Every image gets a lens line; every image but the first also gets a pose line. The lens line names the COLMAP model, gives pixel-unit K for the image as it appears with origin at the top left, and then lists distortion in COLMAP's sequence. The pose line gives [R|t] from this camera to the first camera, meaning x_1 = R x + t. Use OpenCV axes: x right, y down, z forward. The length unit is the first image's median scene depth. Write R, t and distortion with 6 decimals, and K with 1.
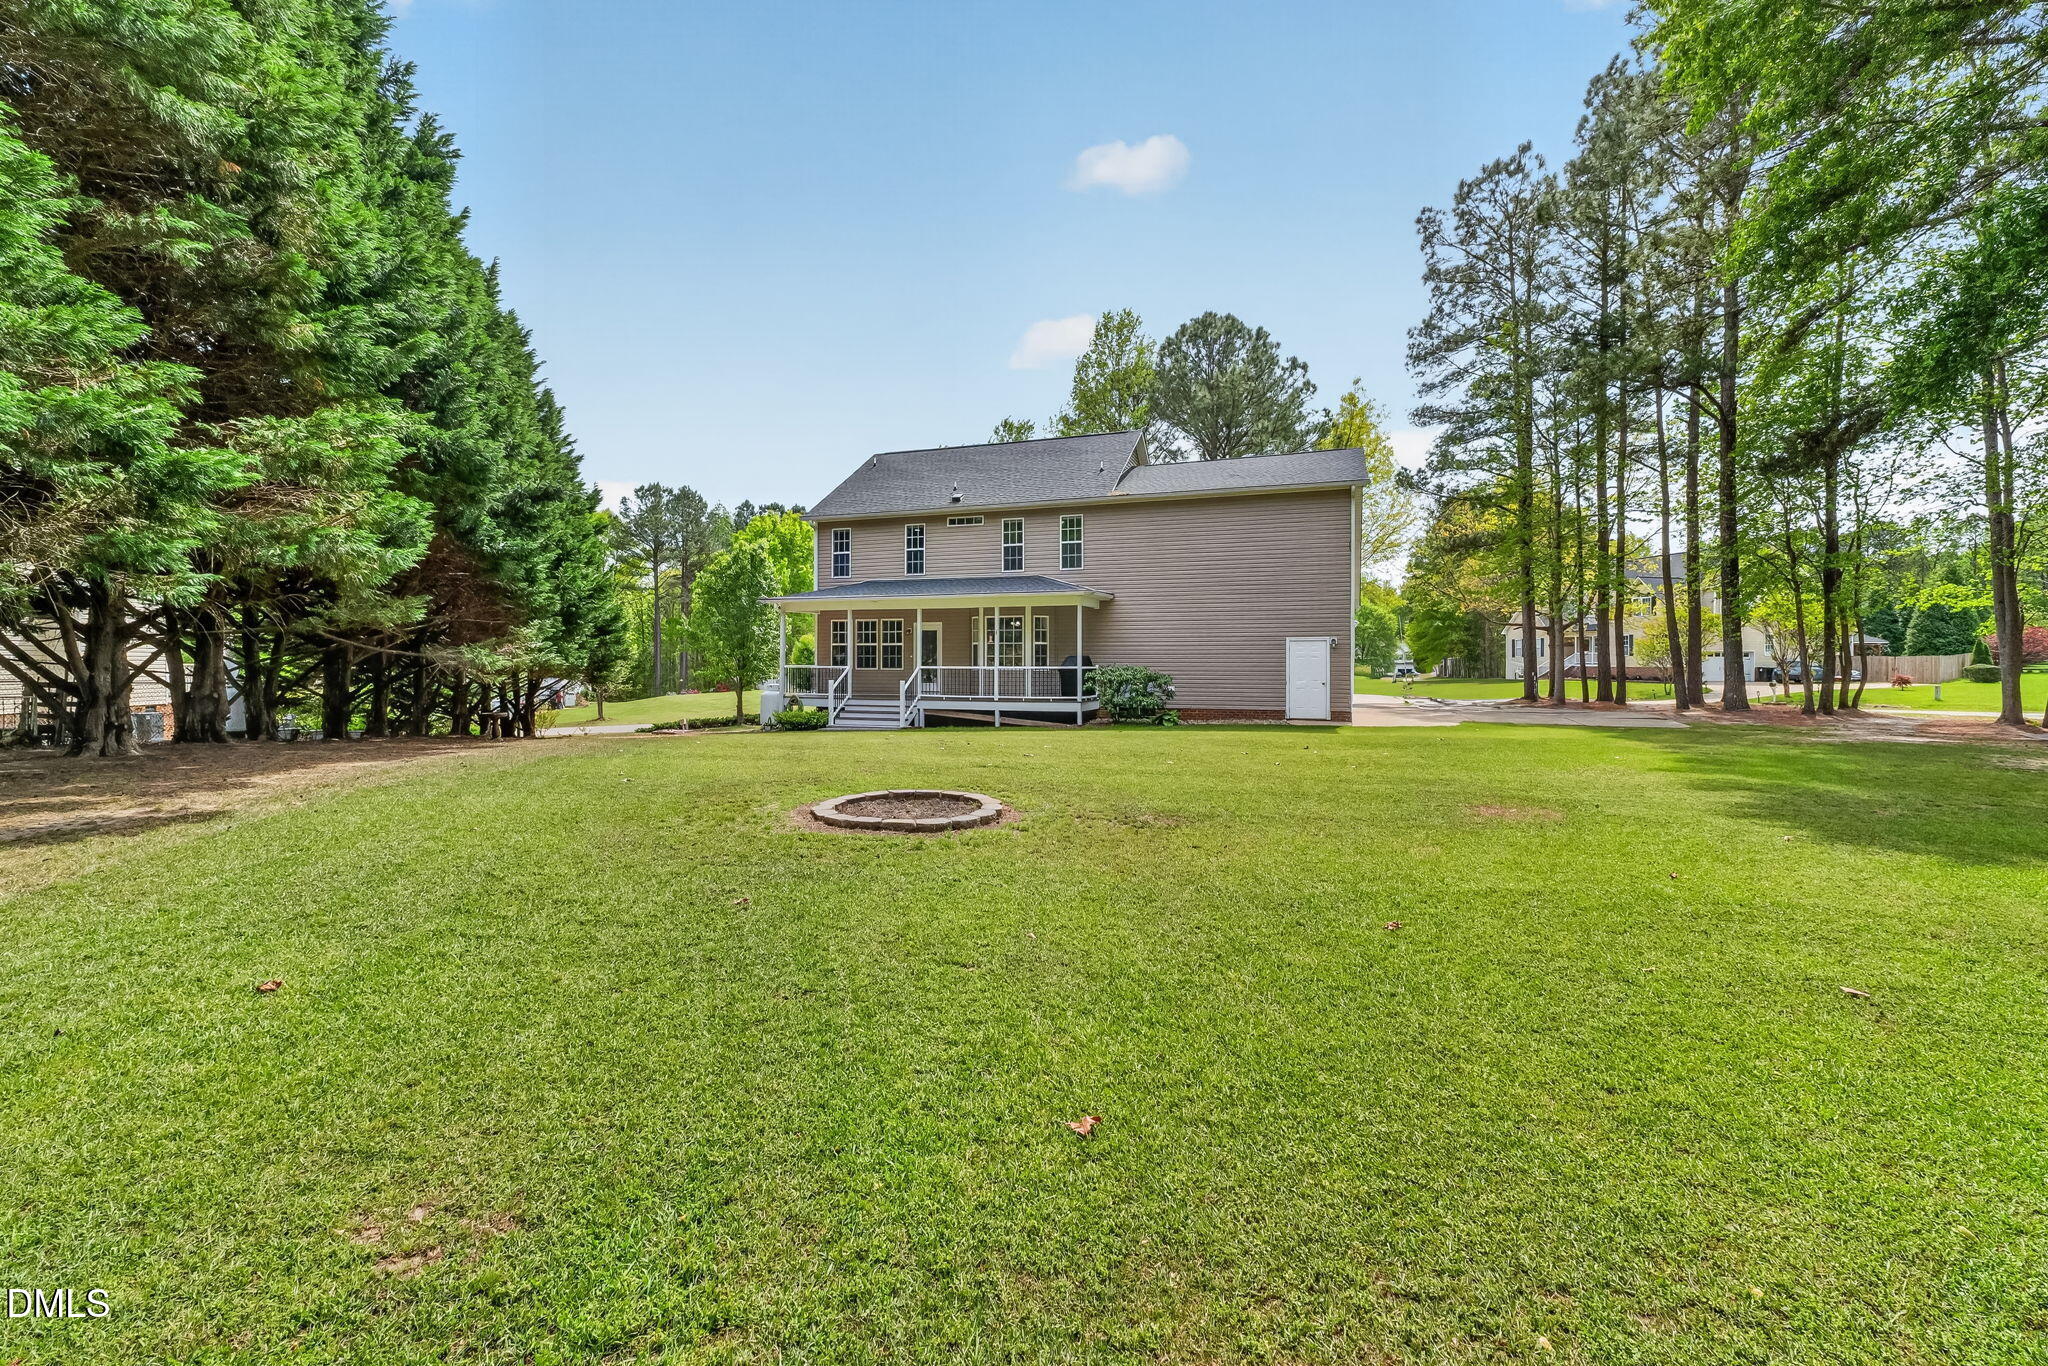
lens RADIAL K [[860.1, 0, 1030.8], [0, 860.1, 670.9], [0, 0, 1]] dist [0.000237, 0.000469]
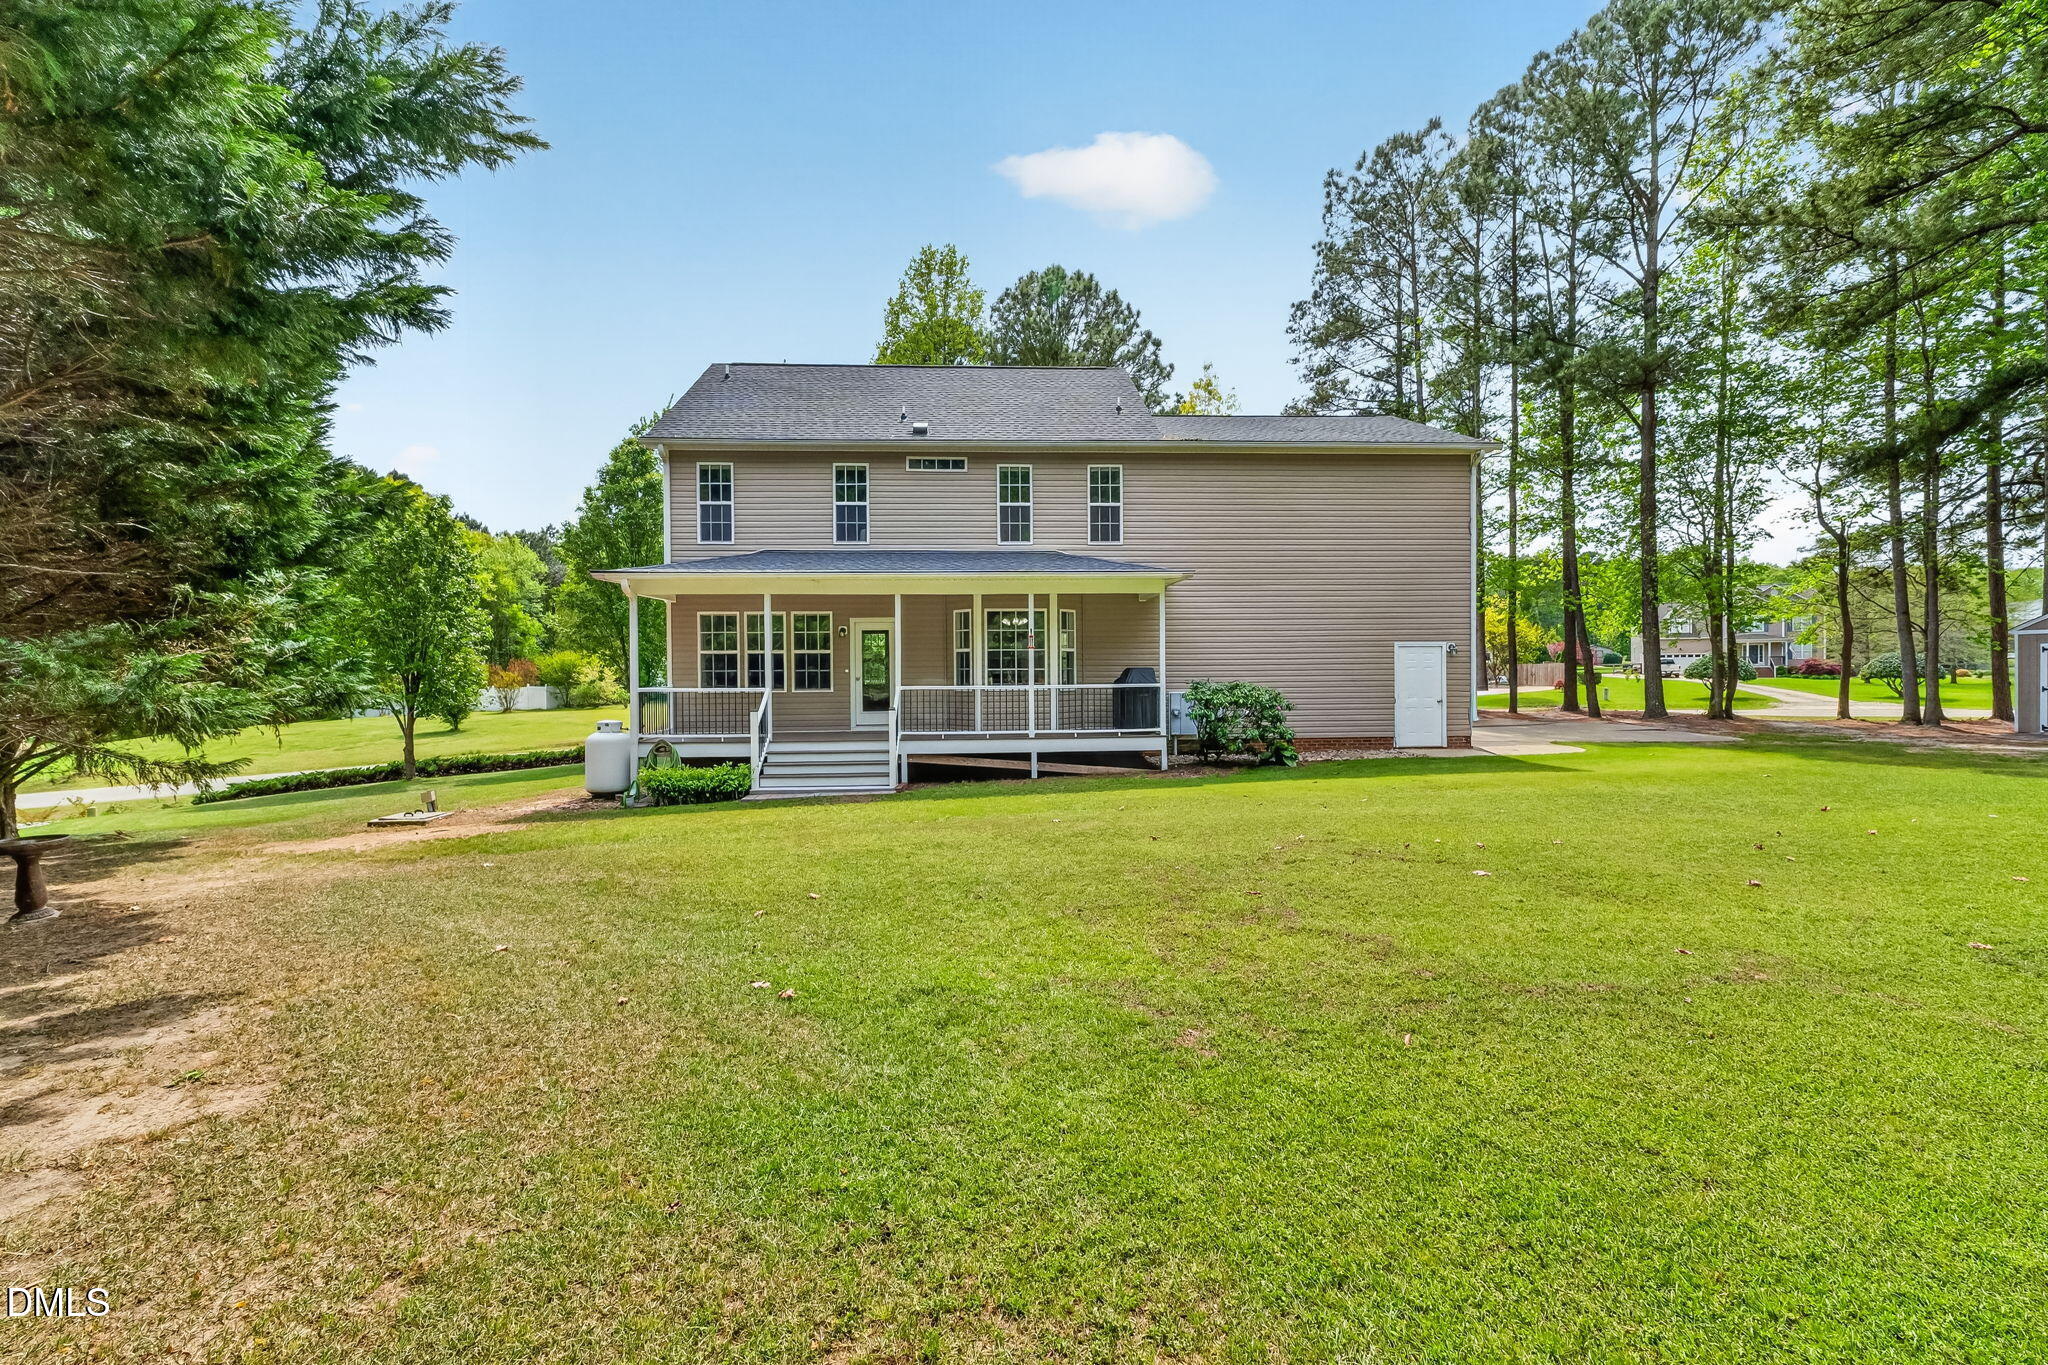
lens RADIAL K [[847.1, 0, 1002.1], [0, 847.1, 686.4], [0, 0, 1]] dist [0.018541, 0.000103]
pose [[0.921351, -0.016435, 0.388384, -0.278559], [0.013710, 0.999858, 0.009786, -0.009684], [-0.388489, -0.003691, 0.921446, 0.374564]]
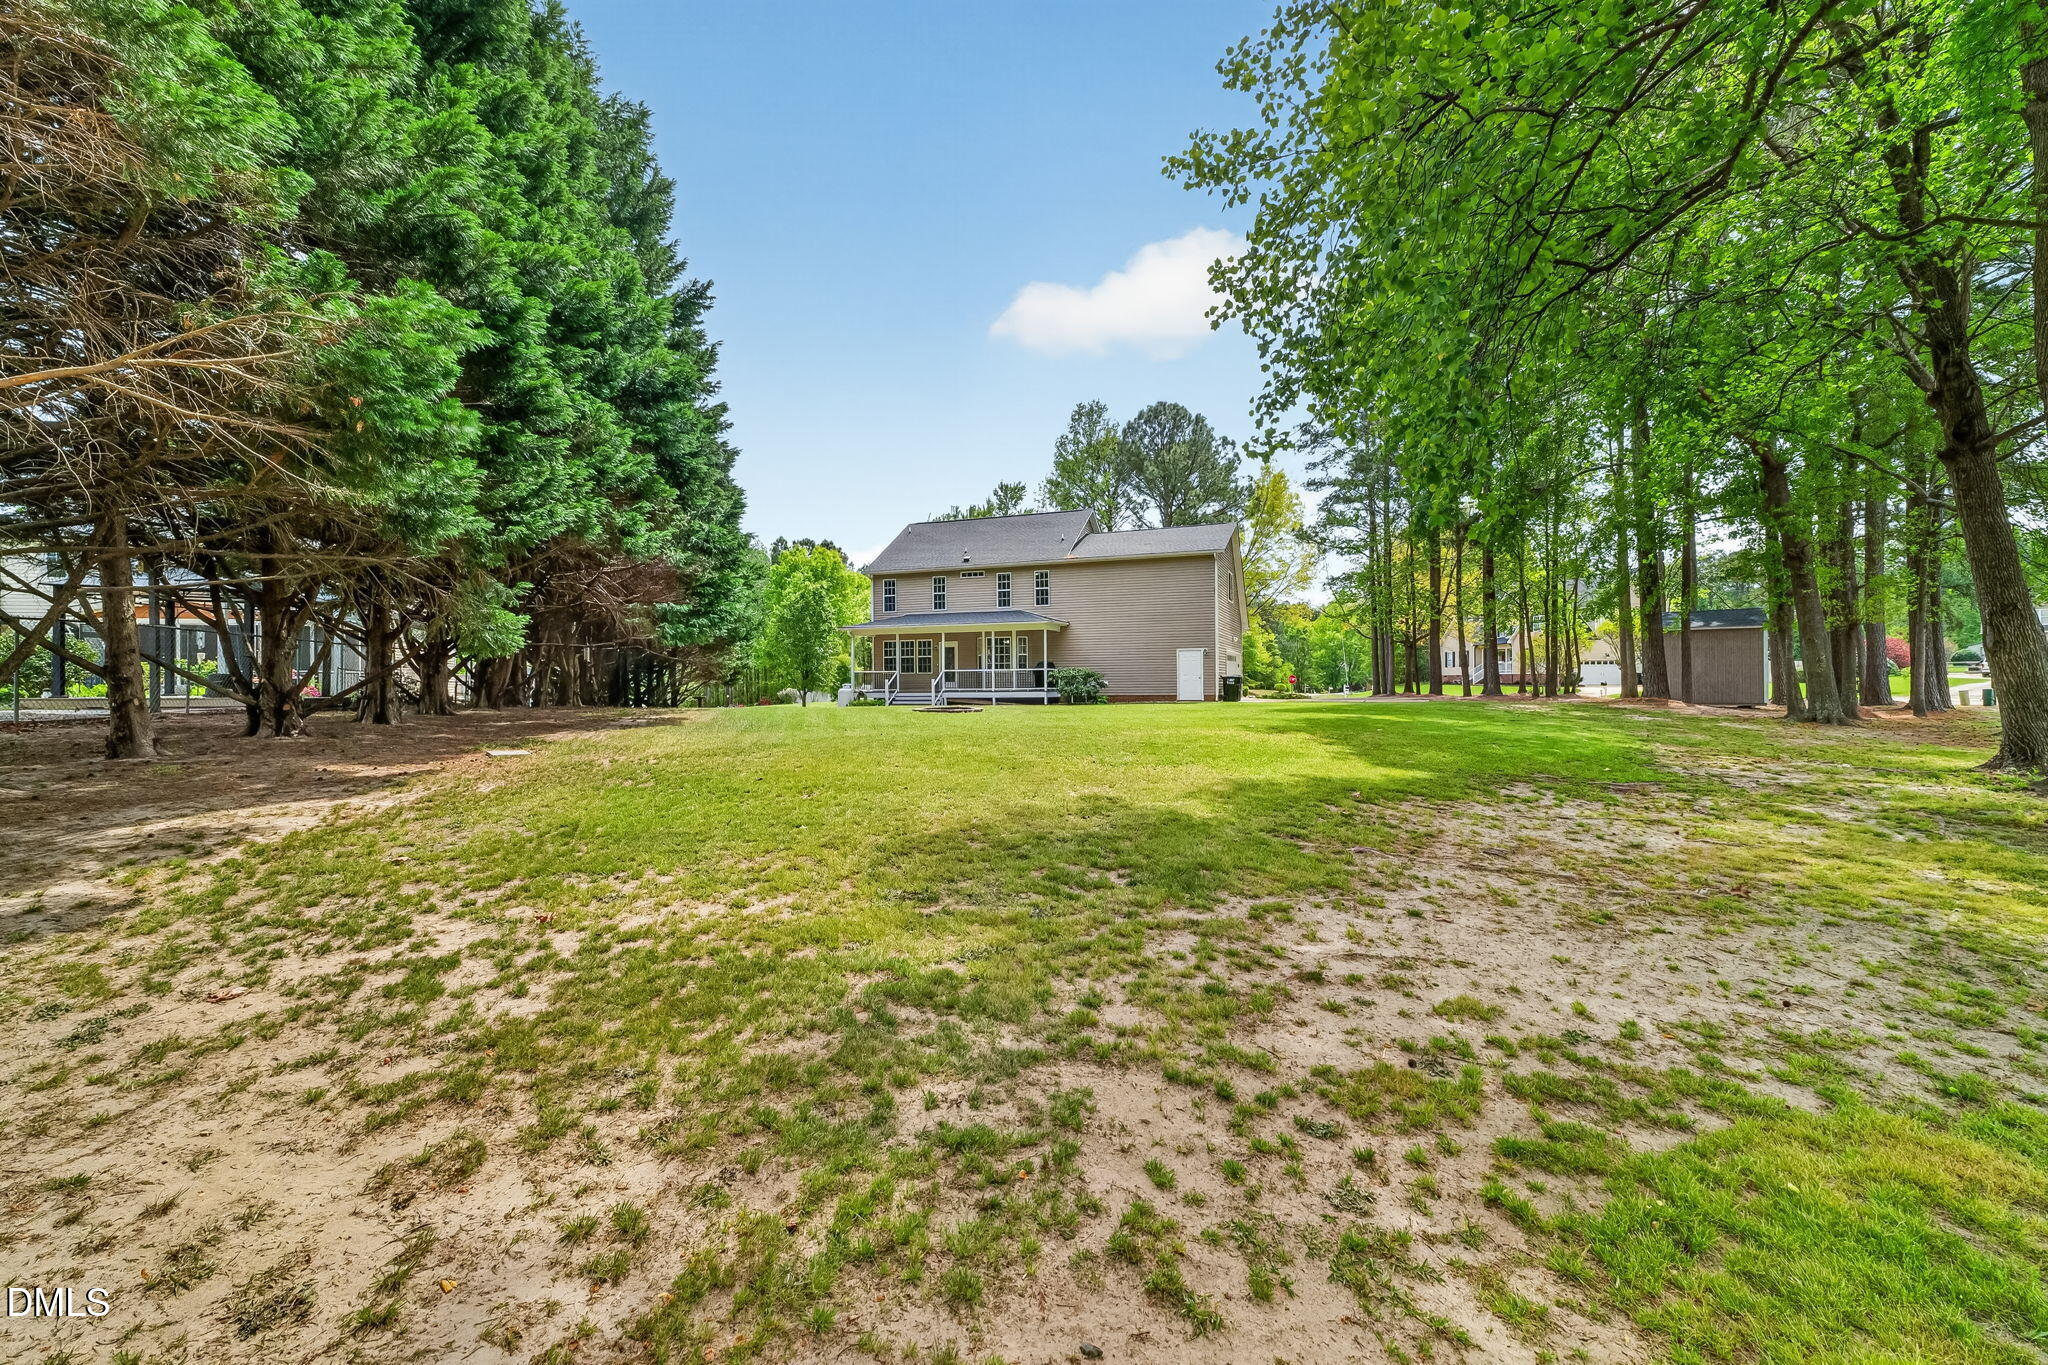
lens RADIAL K [[858.1, 0, 1024.0], [0, 858.1, 682.5], [0, 0, 1]] dist [0.002379, 0.000643]
pose [[0.999787, -0.008857, -0.018629, 0.039875], [0.008694, 0.999923, -0.008821, 0.029398], [0.018705, 0.008657, 0.999788, -0.496412]]
